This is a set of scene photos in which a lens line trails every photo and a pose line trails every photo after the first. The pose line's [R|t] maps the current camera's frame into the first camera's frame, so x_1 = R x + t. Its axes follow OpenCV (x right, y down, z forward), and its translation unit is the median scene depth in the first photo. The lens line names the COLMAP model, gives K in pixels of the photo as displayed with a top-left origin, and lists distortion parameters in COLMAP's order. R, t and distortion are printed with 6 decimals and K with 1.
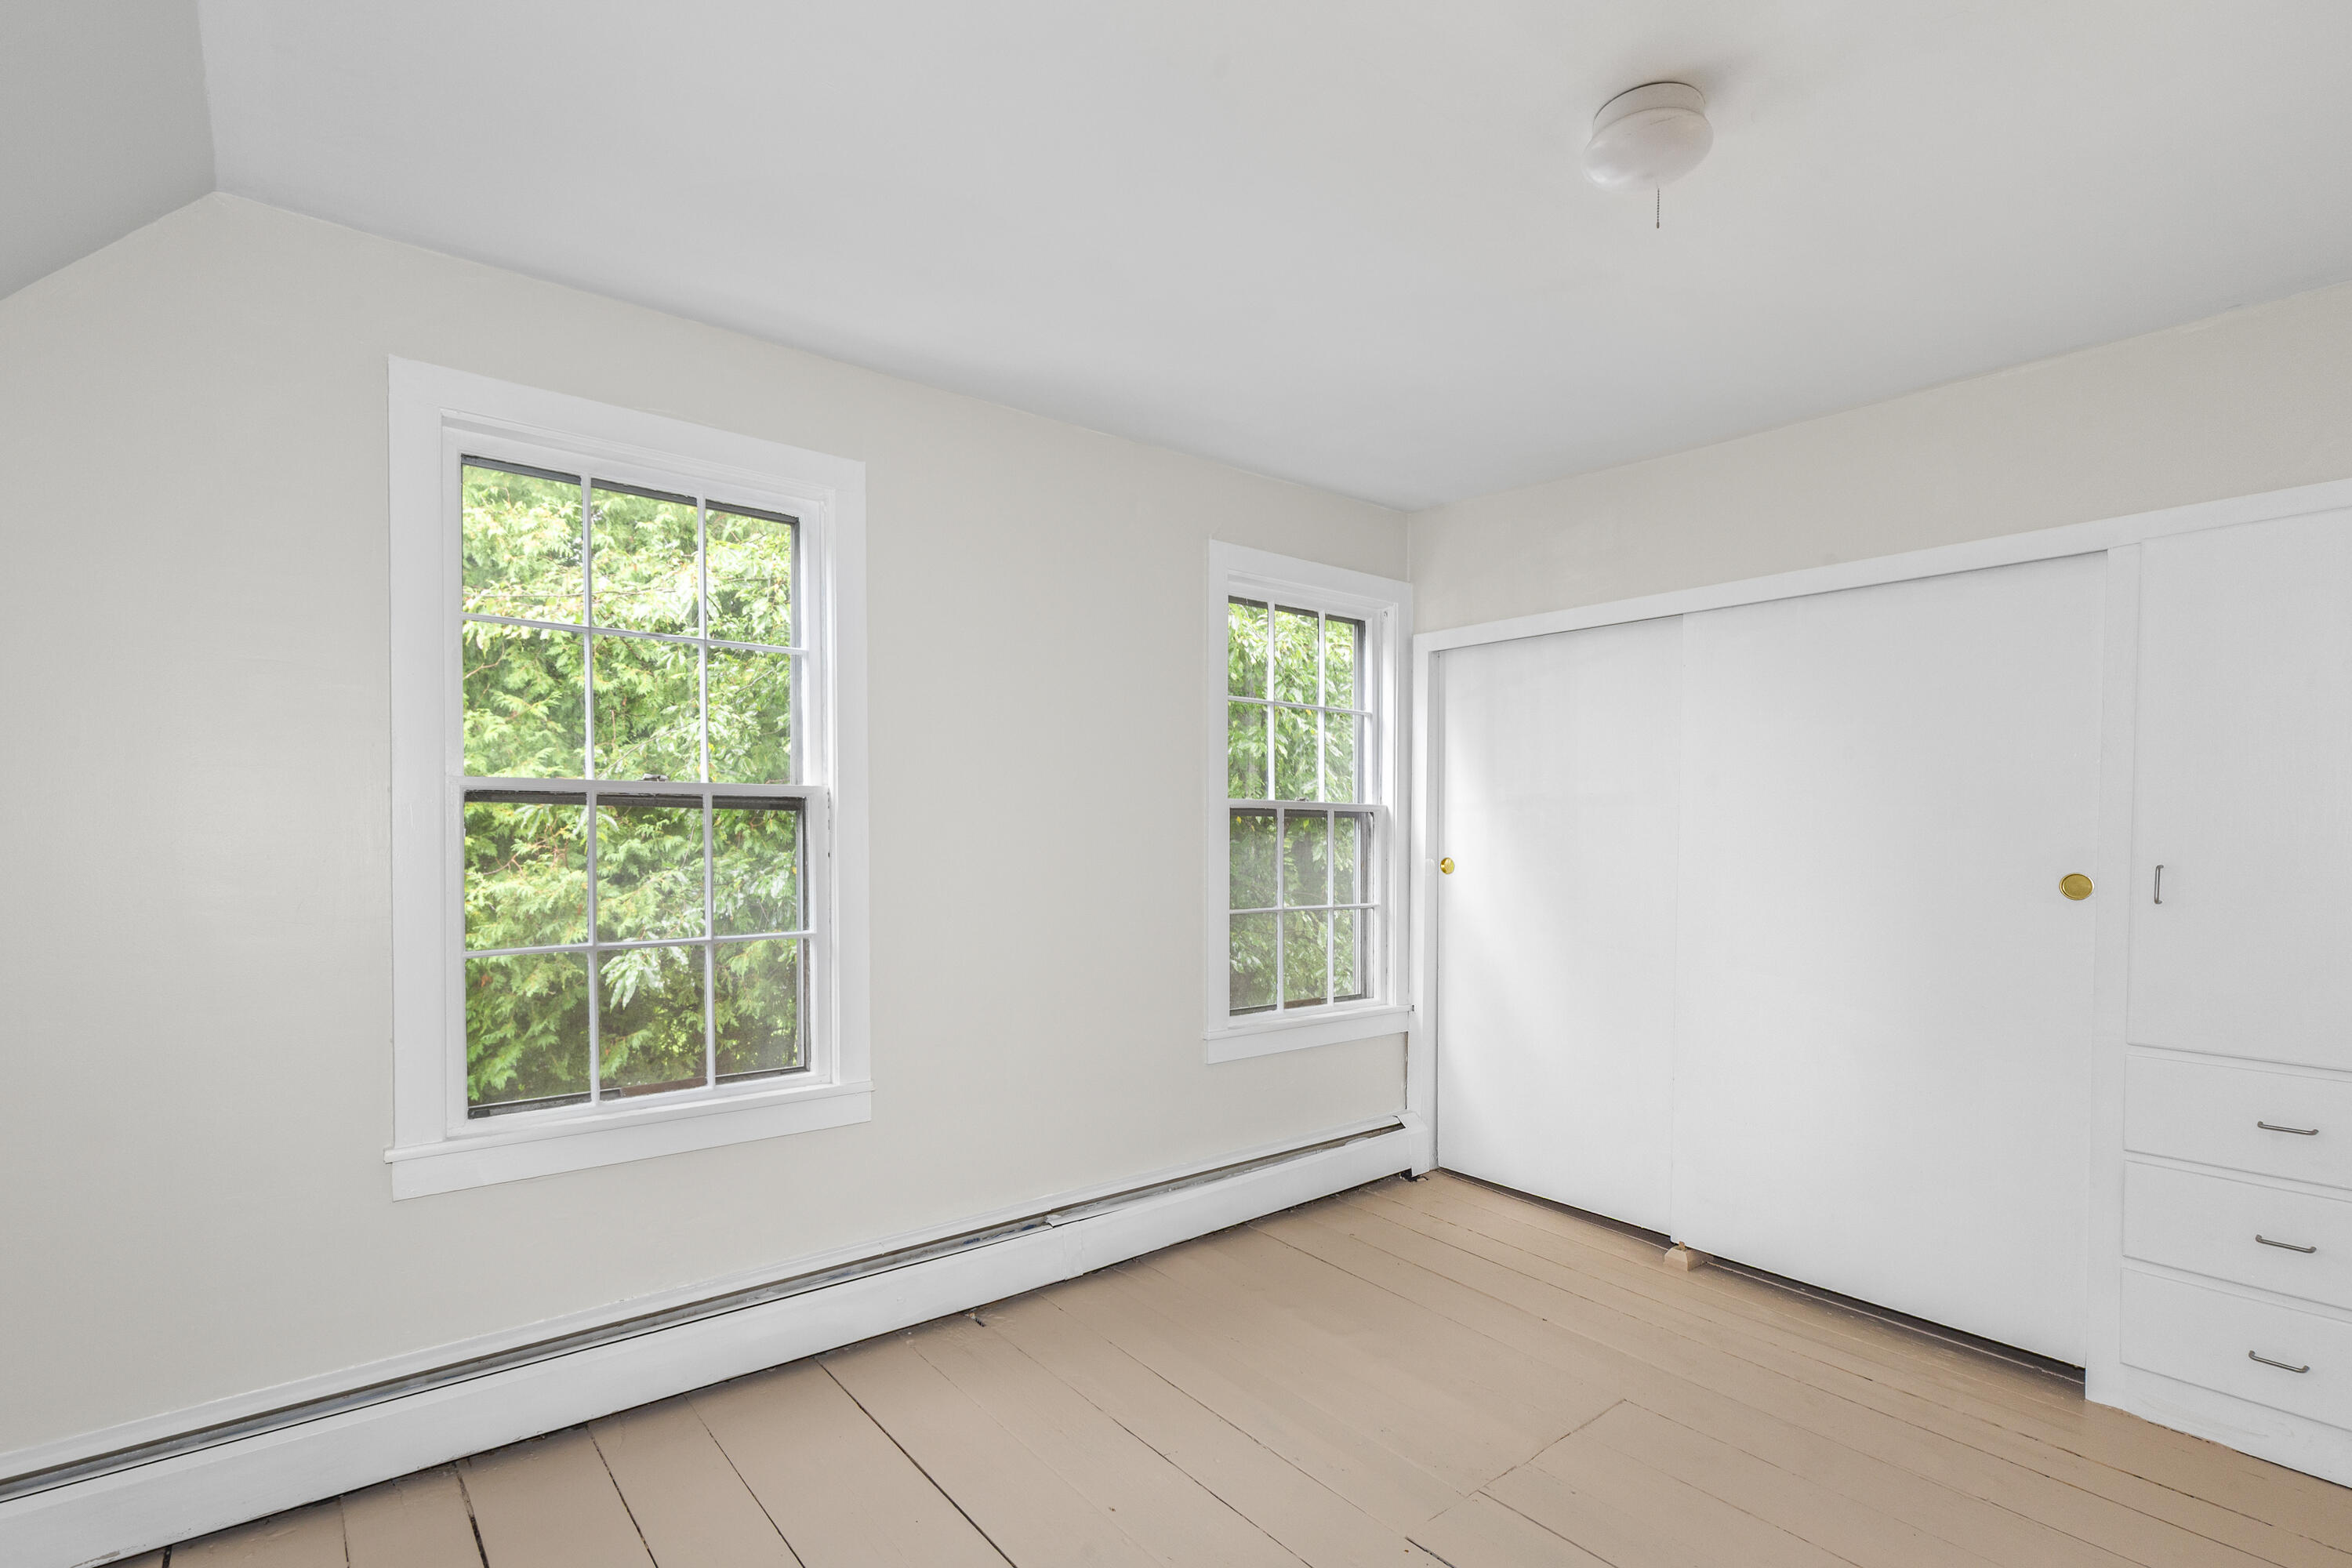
lens RADIAL K [[1096.8, 0, 1177.7], [0, 1096.8, 857.0], [0, 0, 1]] dist [0.009564, -0.000576]
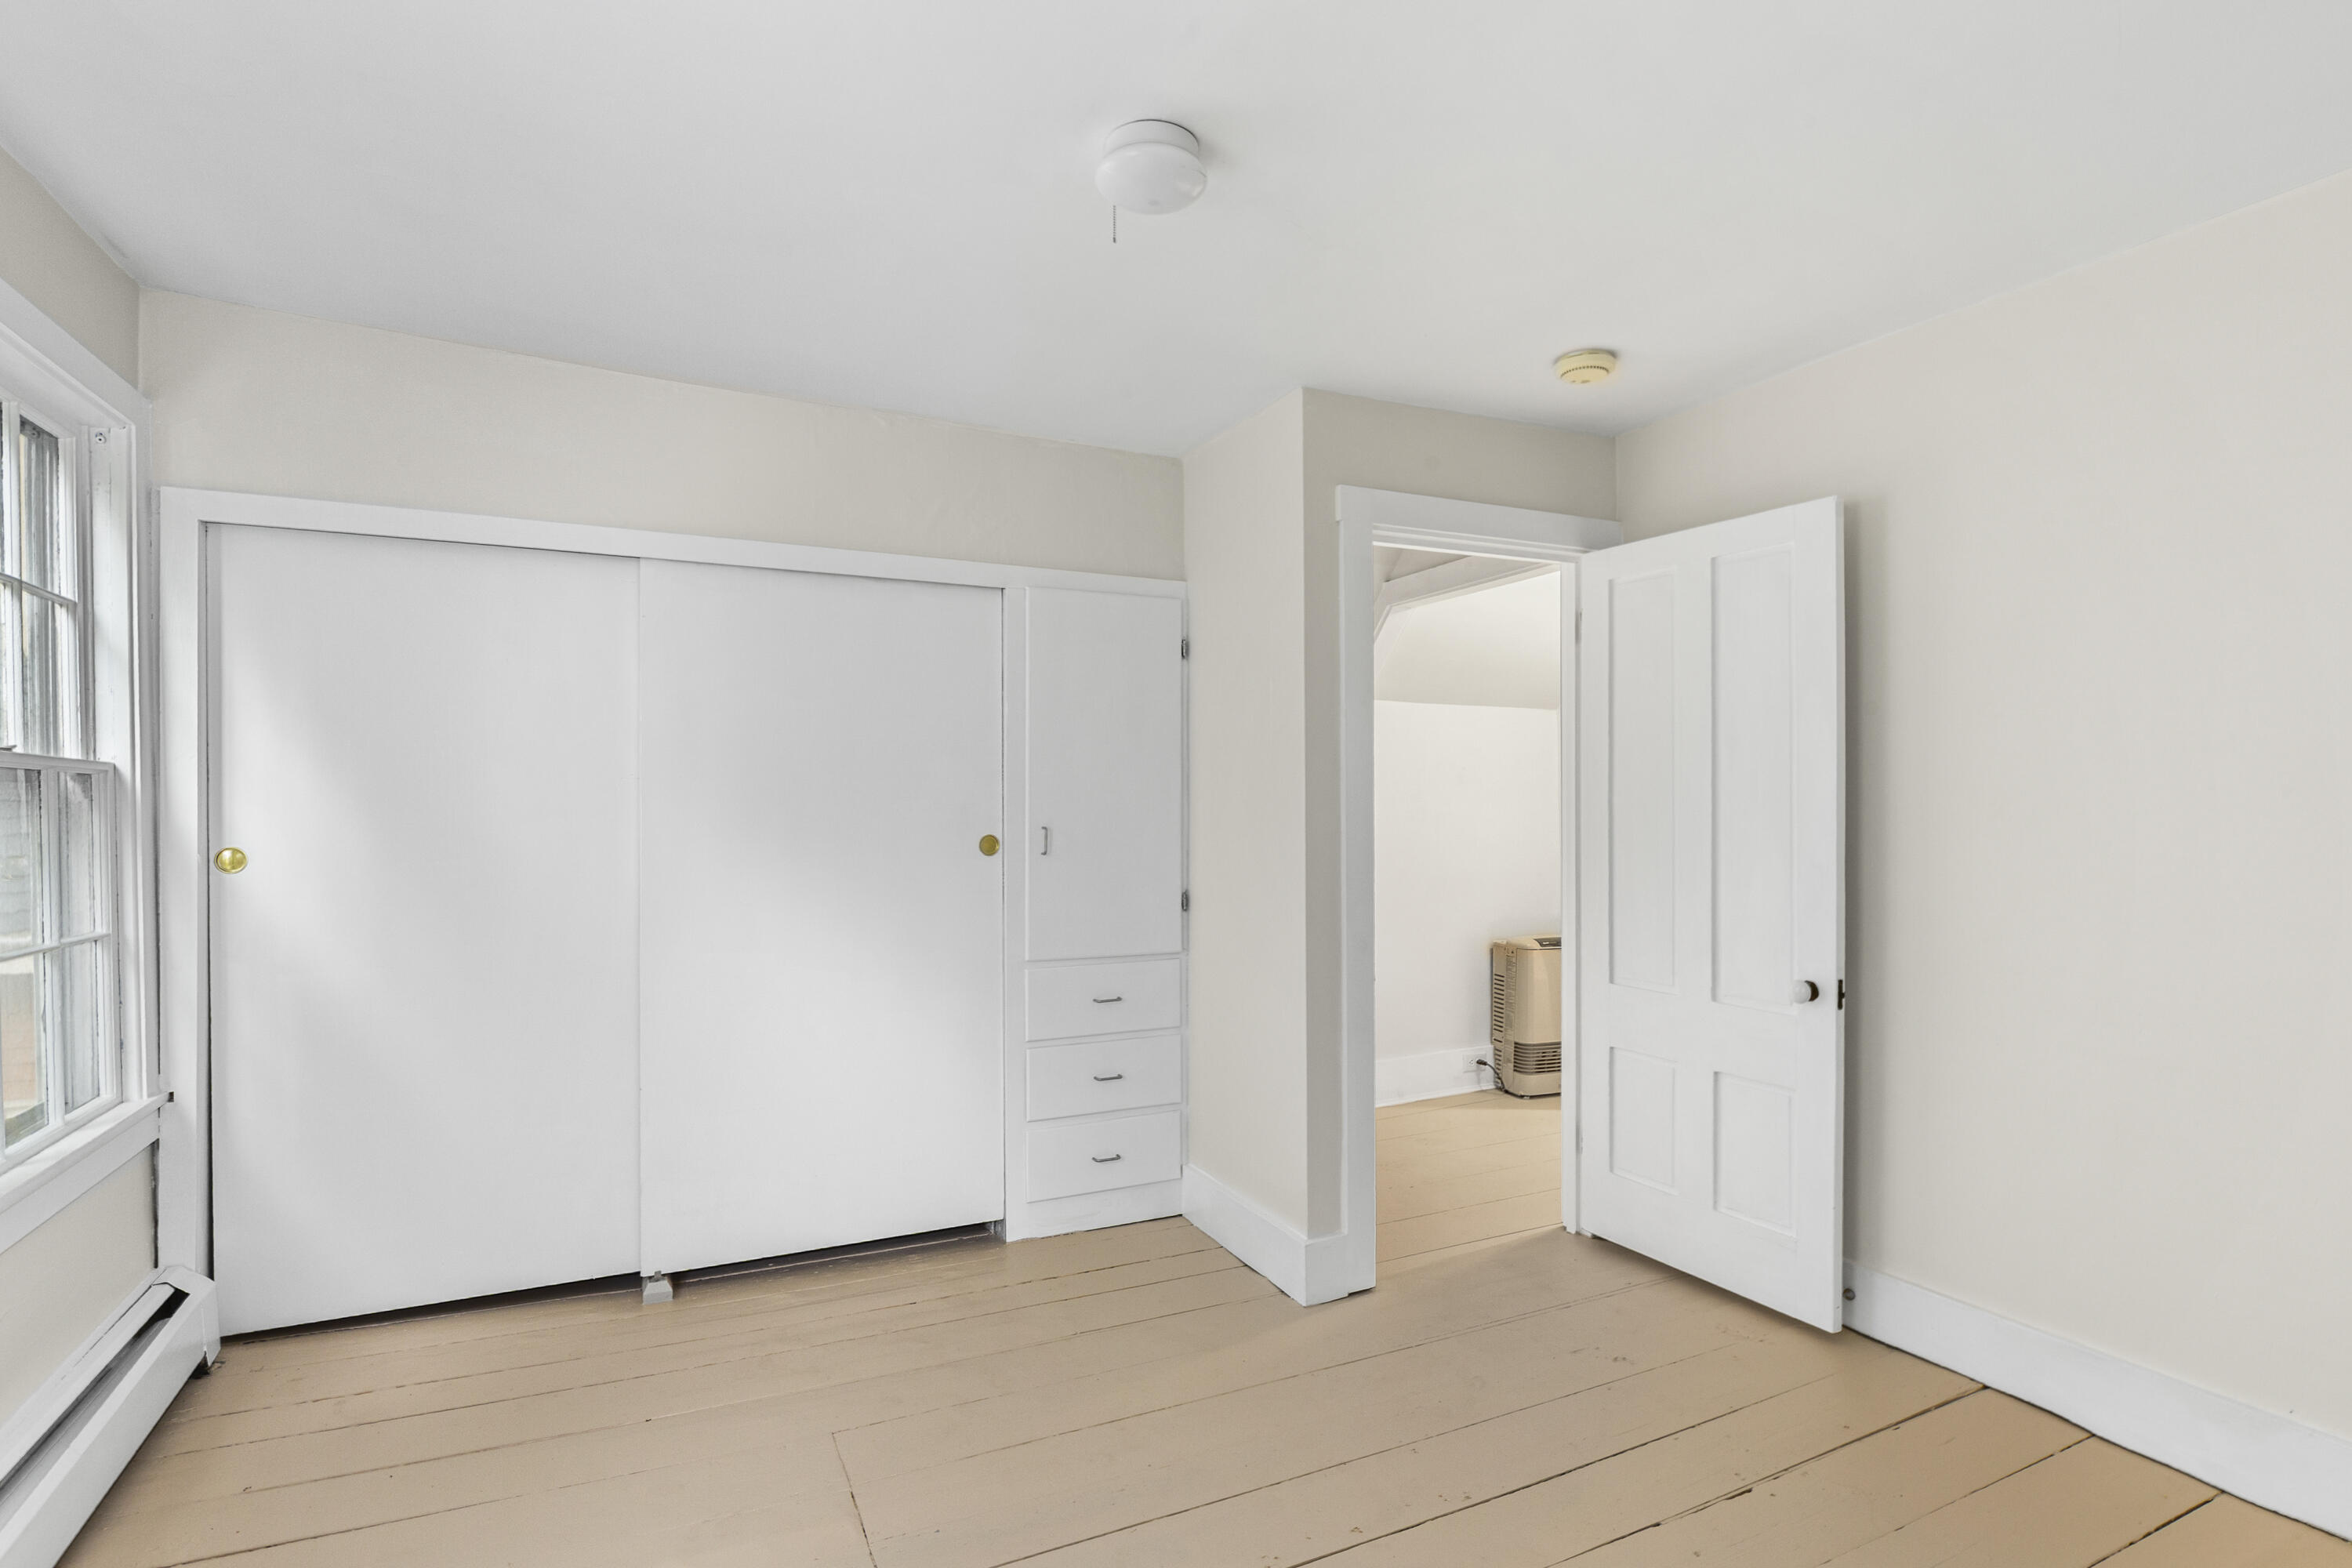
lens RADIAL K [[1151.4, 0, 1176.4], [0, 1151.4, 793.6], [0, 0, 1]] dist [-0.002319, -0.000457]
pose [[0.228489, -0.000607, 0.973546, -0.277592], [0.023951, 0.999701, -0.004998, -0.013417], [-0.973252, 0.024459, 0.228435, 0.308065]]
